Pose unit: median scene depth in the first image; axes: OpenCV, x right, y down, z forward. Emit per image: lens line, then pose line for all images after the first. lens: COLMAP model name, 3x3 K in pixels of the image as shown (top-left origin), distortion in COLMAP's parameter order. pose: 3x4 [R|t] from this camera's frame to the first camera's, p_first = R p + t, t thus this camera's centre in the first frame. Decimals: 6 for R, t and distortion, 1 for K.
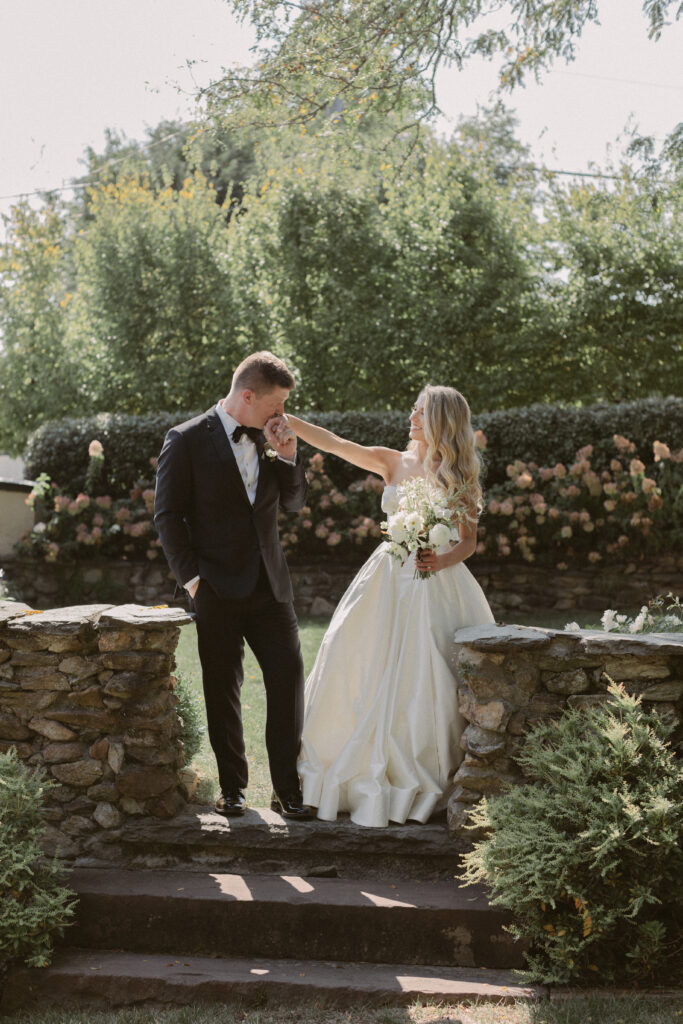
lens RADIAL K [[1528.6, 0, 341.5], [0, 1528.6, 512.0], [0, 0, 1]] dist [0.017231, 0.055766]
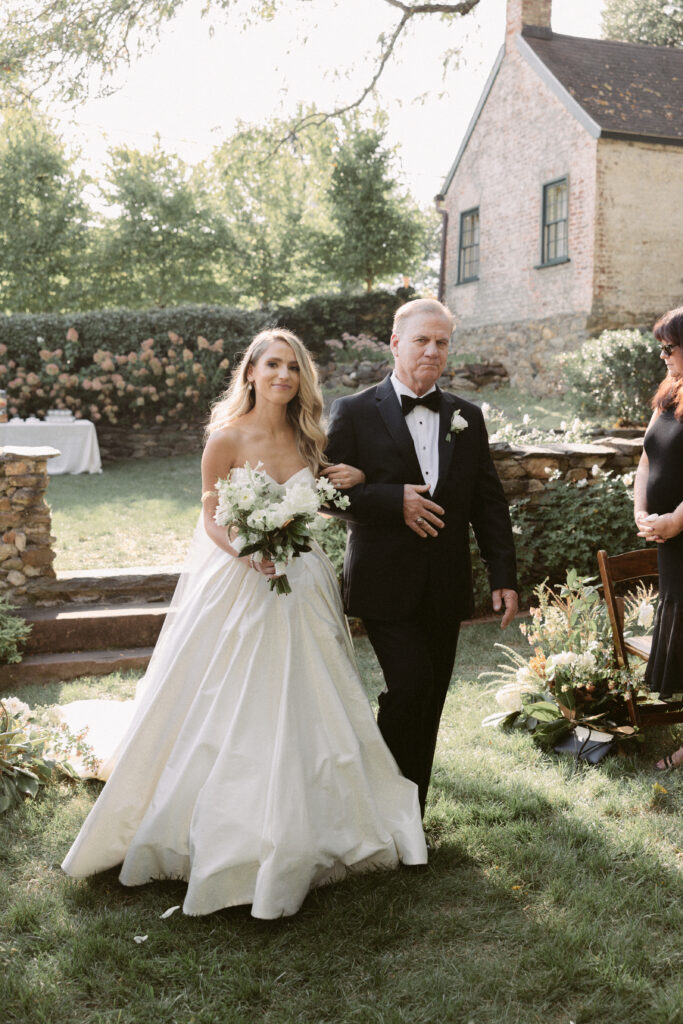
lens RADIAL K [[1528.6, 0, 341.5], [0, 1528.6, 512.0], [0, 0, 1]] dist [0.017231, 0.055766]
pose [[0.886726, -0.053887, 0.459143, -0.333344], [0.019046, 0.996598, 0.080182, 0.005111], [-0.461902, -0.062355, 0.884736, -0.319929]]
